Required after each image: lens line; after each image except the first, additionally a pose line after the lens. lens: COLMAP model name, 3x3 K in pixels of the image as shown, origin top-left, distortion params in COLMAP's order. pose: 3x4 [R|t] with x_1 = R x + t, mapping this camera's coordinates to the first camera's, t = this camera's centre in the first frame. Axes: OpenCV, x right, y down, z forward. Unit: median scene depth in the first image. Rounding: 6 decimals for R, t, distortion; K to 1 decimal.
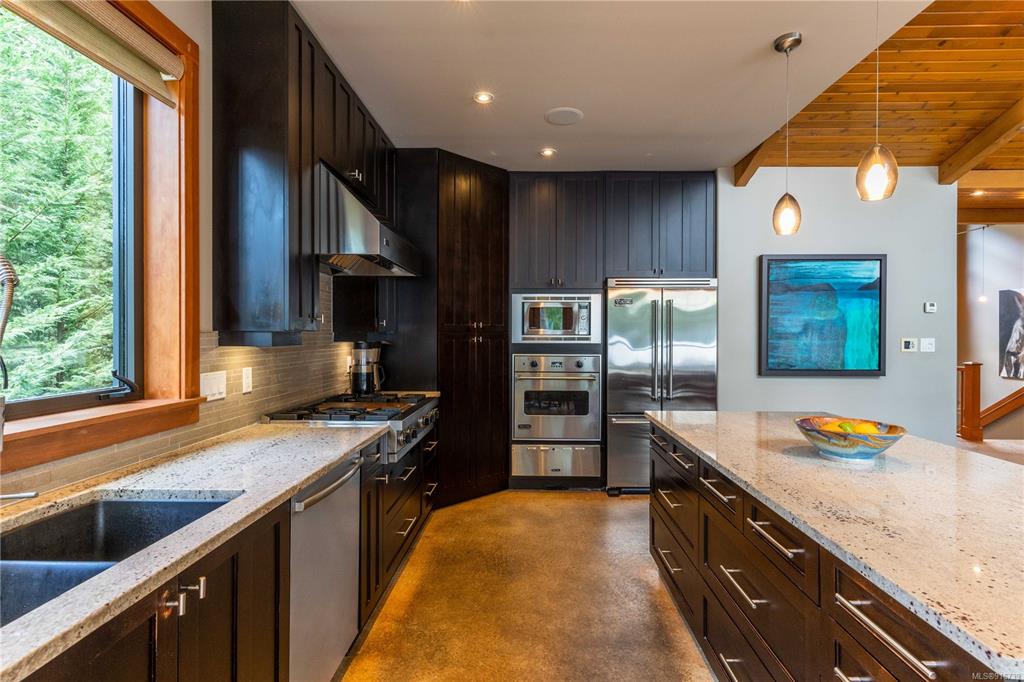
lens RADIAL K [[512.1, 0, 508.9], [0, 512.1, 340.0], [0, 0, 1]] dist [0.002313, -0.000327]
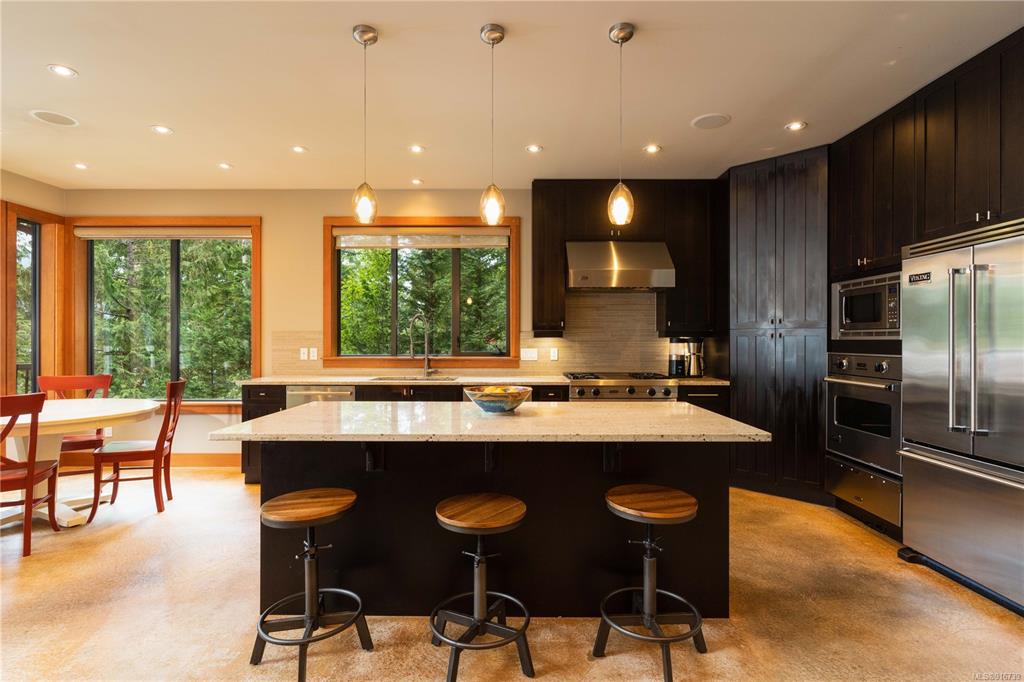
lens RADIAL K [[502.3, 0, 512.0], [0, 502.3, 341.0], [0, 0, 1]] dist [0.004611, 0.000328]
pose [[0.000945, -0.000963, -0.999999, 0.893499], [-0.011487, 0.999934, -0.000974, 0.016052], [0.999934, 0.011488, 0.000934, 0.467072]]
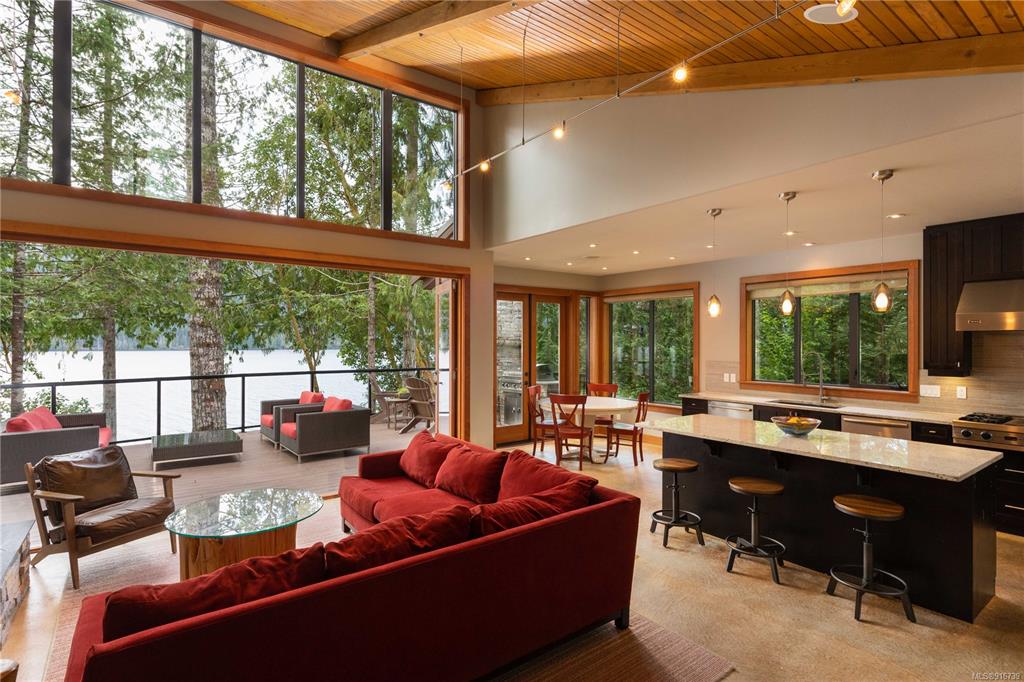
lens RADIAL K [[512.1, 0, 508.9], [0, 512.1, 340.0], [0, 0, 1]] dist [0.002313, -0.000327]
pose [[-0.799817, -0.005726, -0.600217, 1.286121], [-0.010893, 0.999928, 0.004976, -0.073438], [0.600145, 0.010518, -0.799822, 0.892004]]
